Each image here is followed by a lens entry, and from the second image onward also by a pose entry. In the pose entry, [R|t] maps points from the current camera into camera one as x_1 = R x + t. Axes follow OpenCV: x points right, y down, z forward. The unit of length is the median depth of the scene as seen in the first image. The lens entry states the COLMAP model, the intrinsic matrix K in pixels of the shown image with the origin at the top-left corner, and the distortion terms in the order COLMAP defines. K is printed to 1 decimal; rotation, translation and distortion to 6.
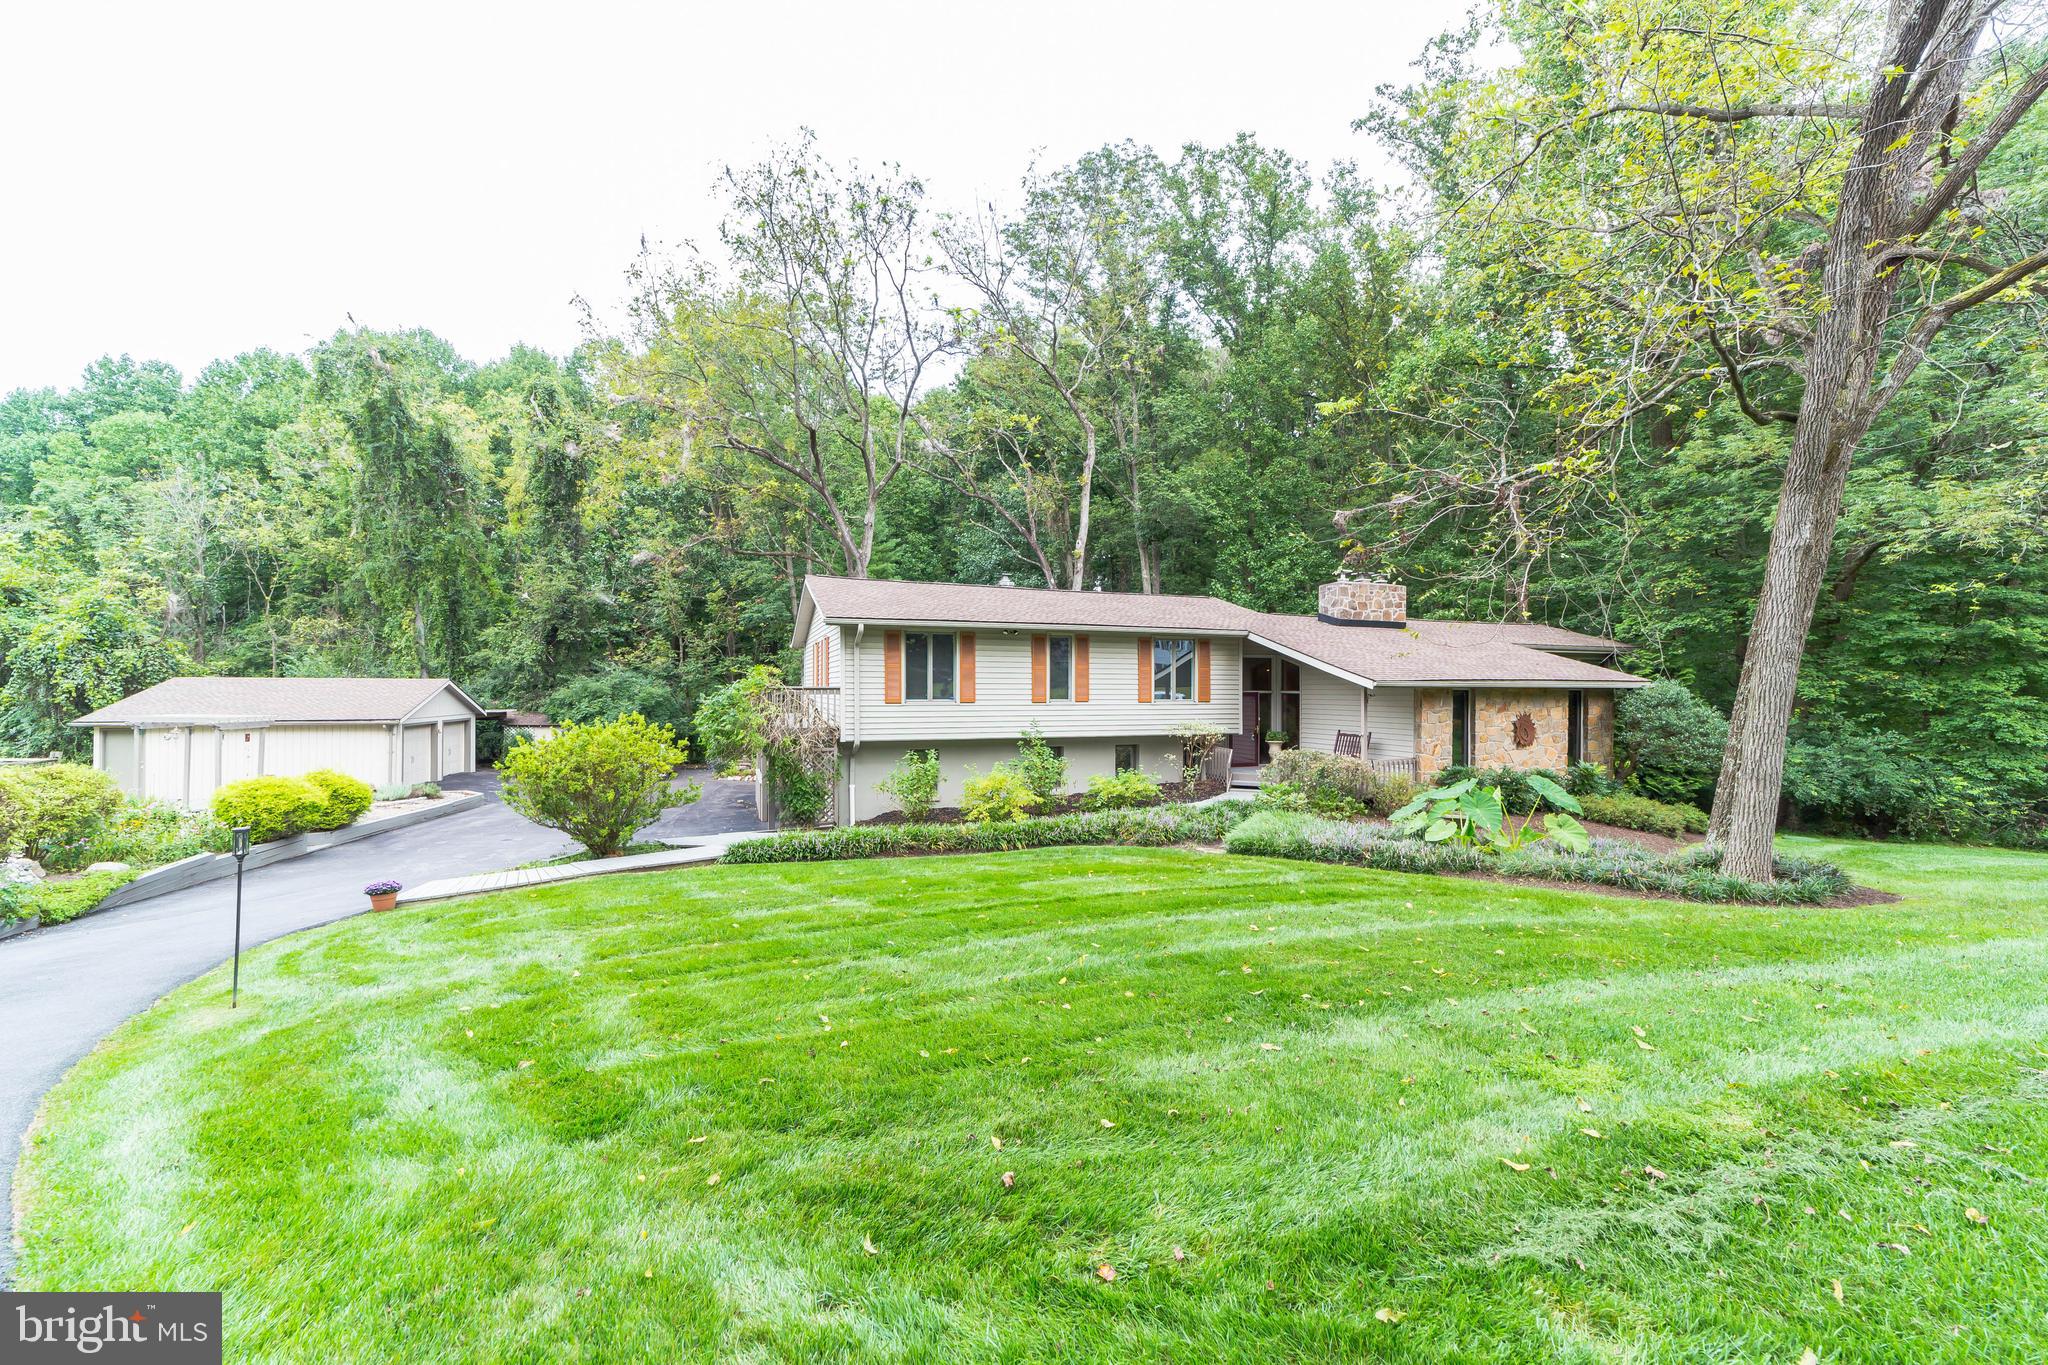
lens RADIAL K [[815.4, 0, 1005.0], [0, 815.4, 689.5], [0, 0, 1]] dist [-0.026721, 0.010116]
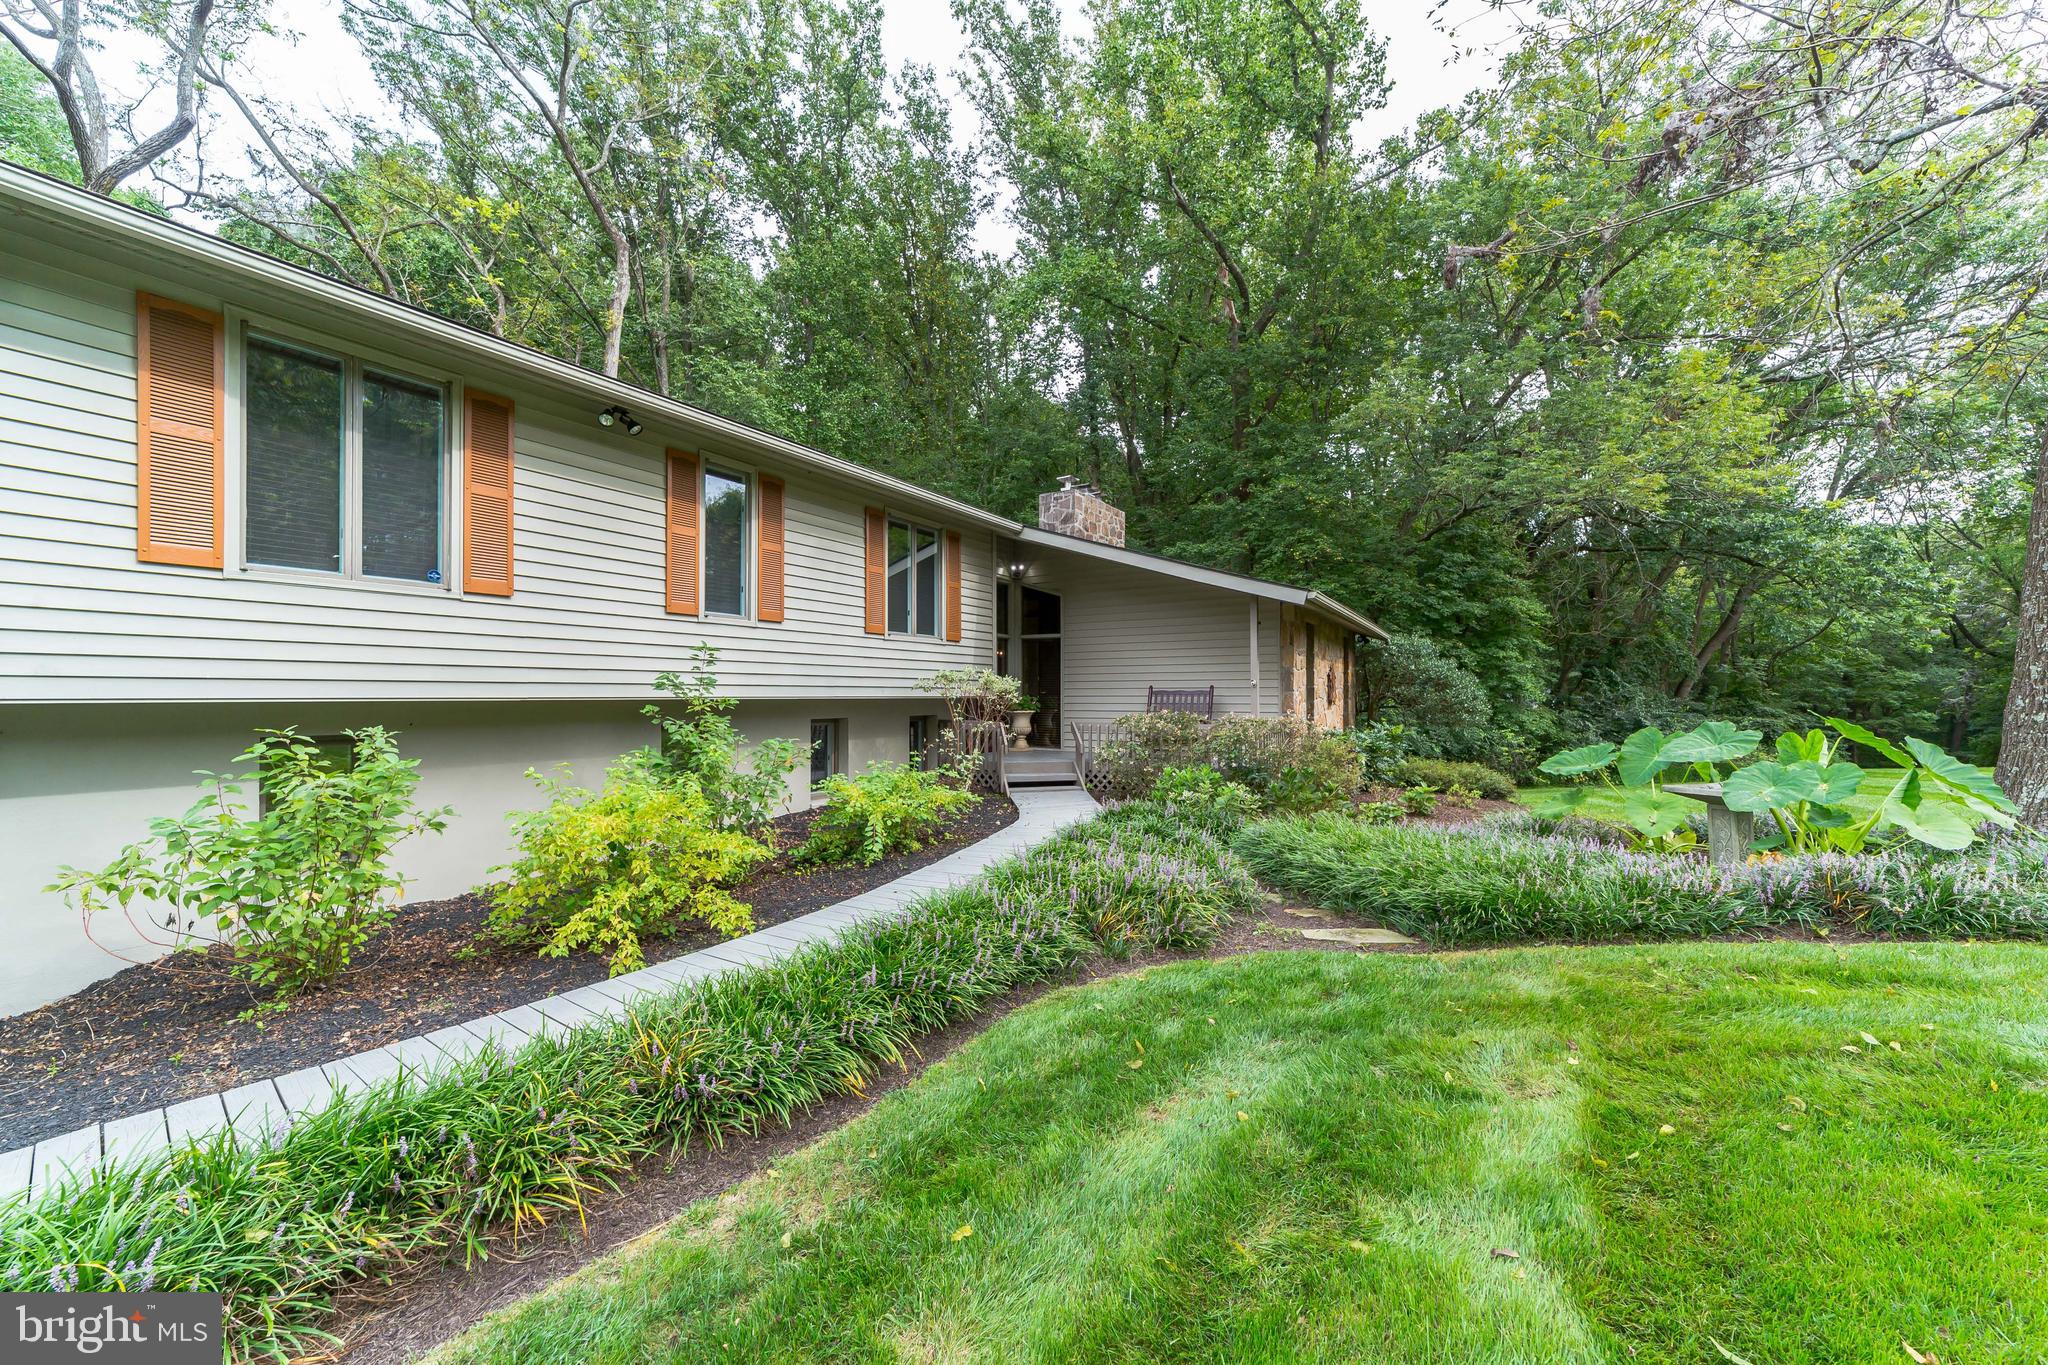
lens RADIAL K [[787.0, 0, 1019.1], [0, 787.0, 688.5], [0, 0, 1]] dist [-0.016140, -0.000042]
pose [[0.763673, 0.003067, 0.645596, -0.081026], [0.003028, 0.999961, -0.008332, 0.054553], [-0.645596, 0.008318, 0.763634, 0.555065]]
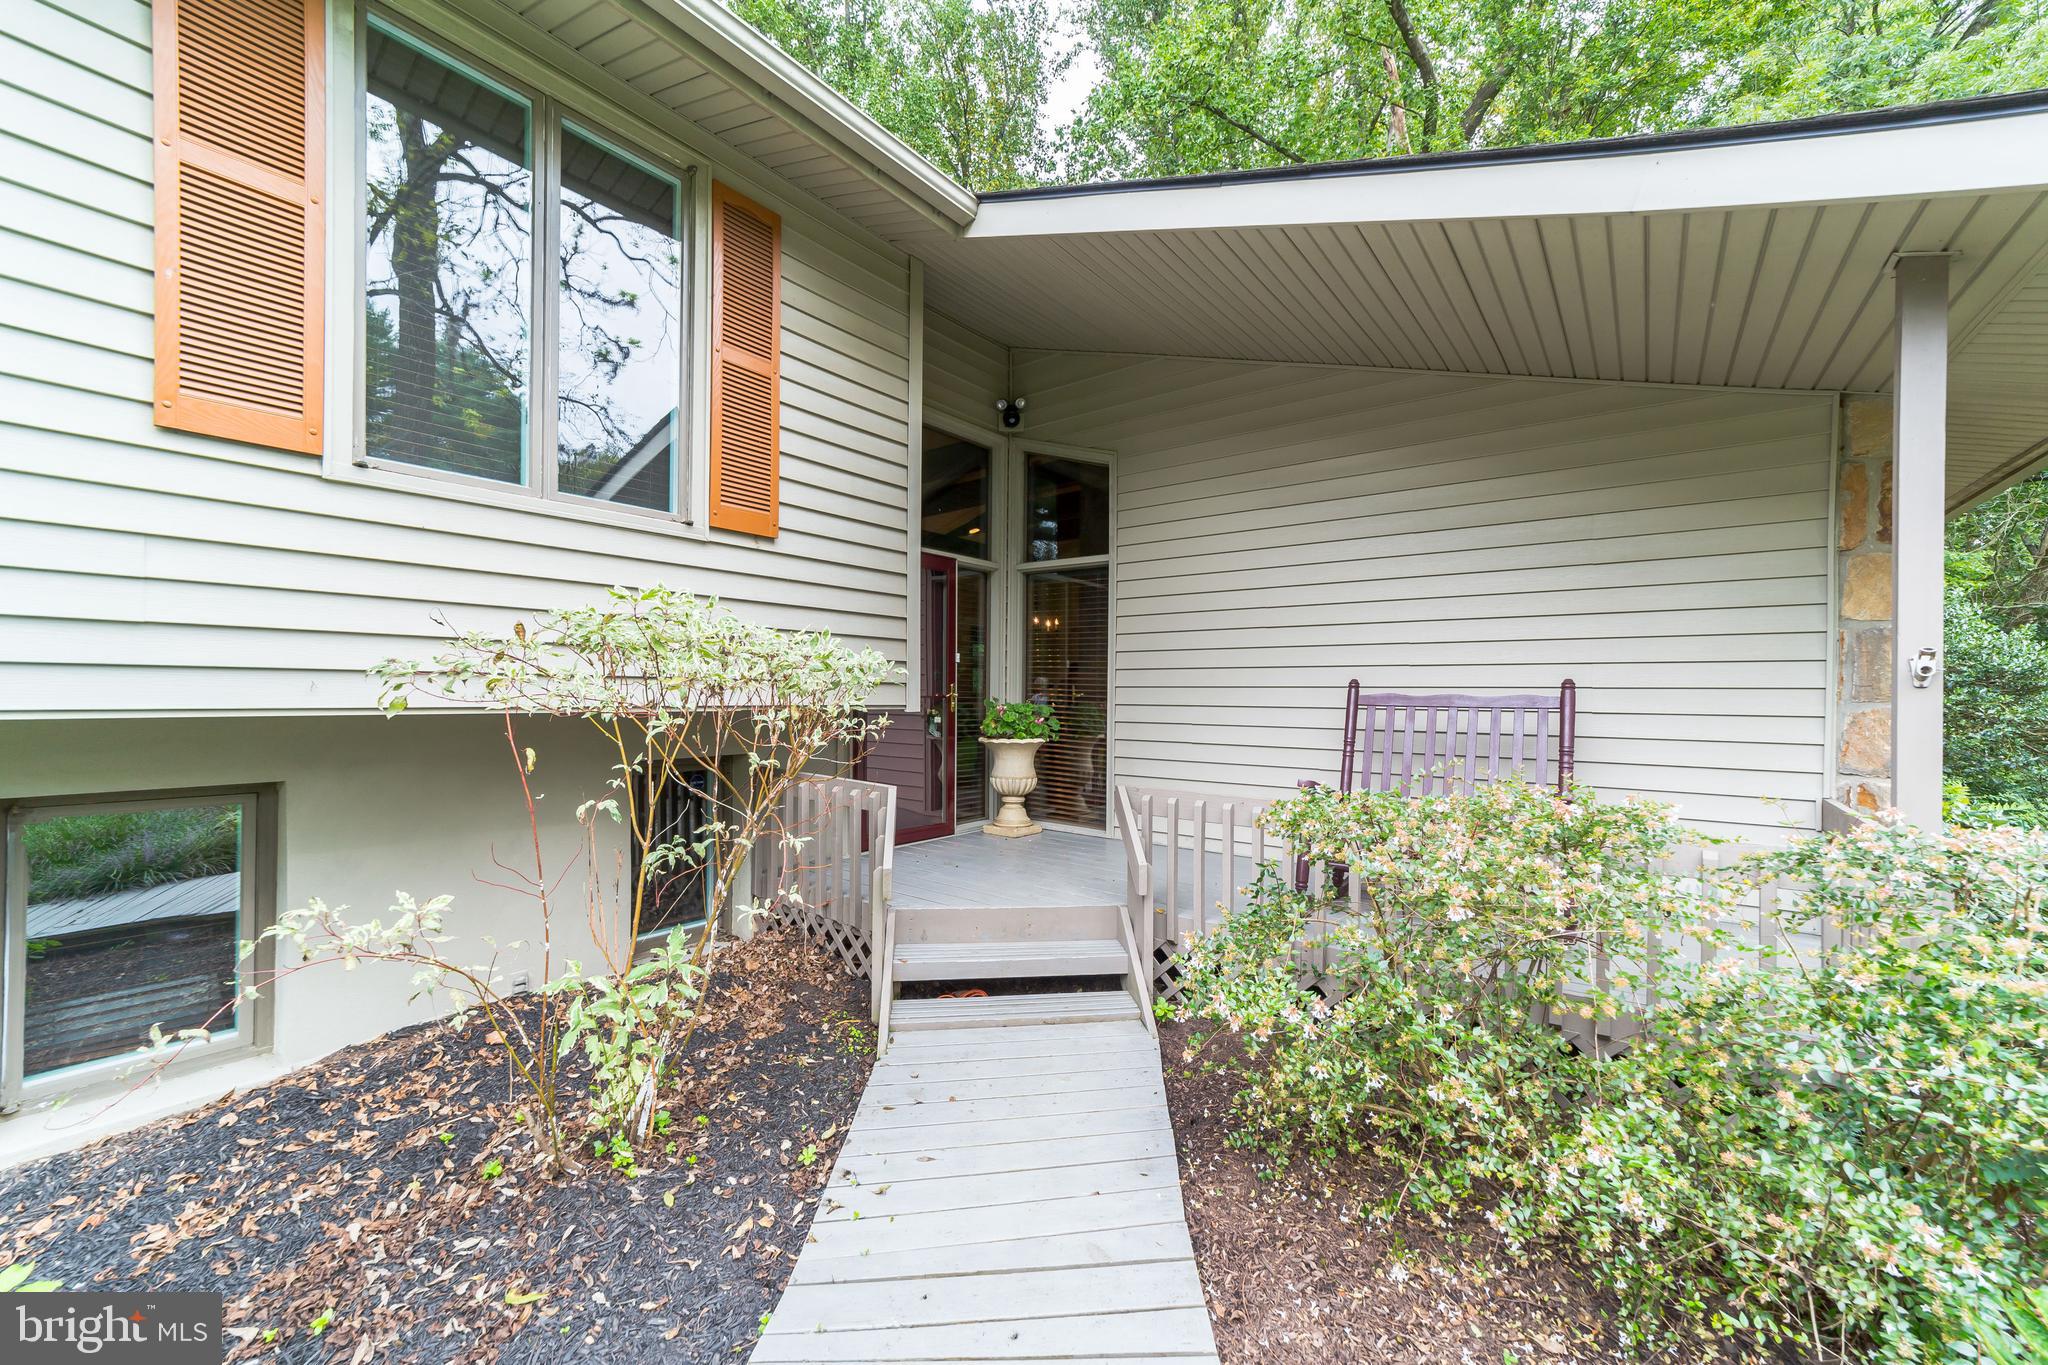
lens RADIAL K [[787.0, 0, 1019.1], [0, 787.0, 688.5], [0, 0, 1]] dist [-0.016140, -0.000042]
pose [[0.841093, 0.009732, 0.540804, 0.205069], [-0.006909, 0.999950, -0.007249, 0.052092], [-0.540847, 0.002360, 0.841118, 0.830236]]
